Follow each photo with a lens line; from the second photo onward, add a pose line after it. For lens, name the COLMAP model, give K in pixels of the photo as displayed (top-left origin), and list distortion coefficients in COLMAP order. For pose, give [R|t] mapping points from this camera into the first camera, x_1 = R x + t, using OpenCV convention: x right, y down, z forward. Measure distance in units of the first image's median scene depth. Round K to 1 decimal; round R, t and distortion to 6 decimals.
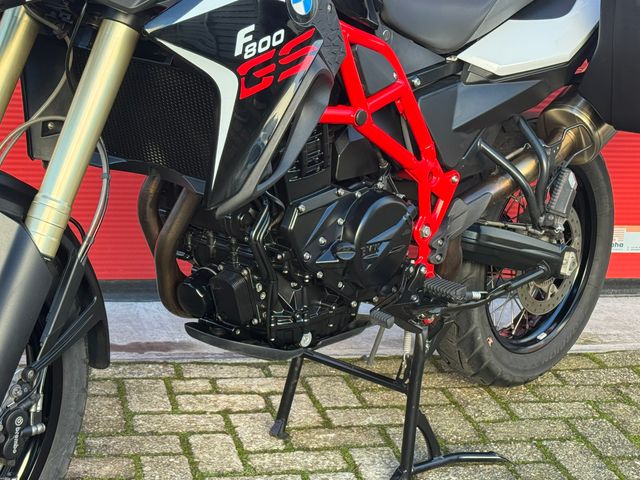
lens RADIAL K [[1330.4, 0, 323.9], [0, 1330.4, 218.3], [0, 0, 1]] dist [0.167003, 0.000000]
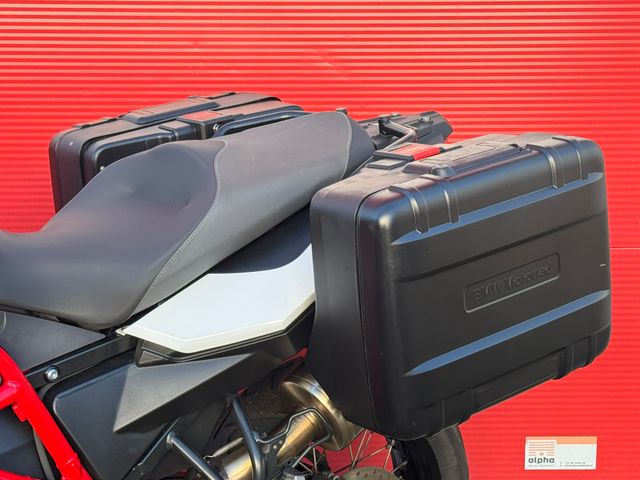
lens RADIAL K [[1330.4, 0, 314.3], [0, 1330.4, 235.4], [0, 0, 1]] dist [0.167003, 0.000000]
pose [[0.987469, -0.012560, -0.157314, 0.335920], [0.010886, 0.999875, -0.011499, -0.171046], [0.157439, 0.009643, 0.987482, 0.286132]]
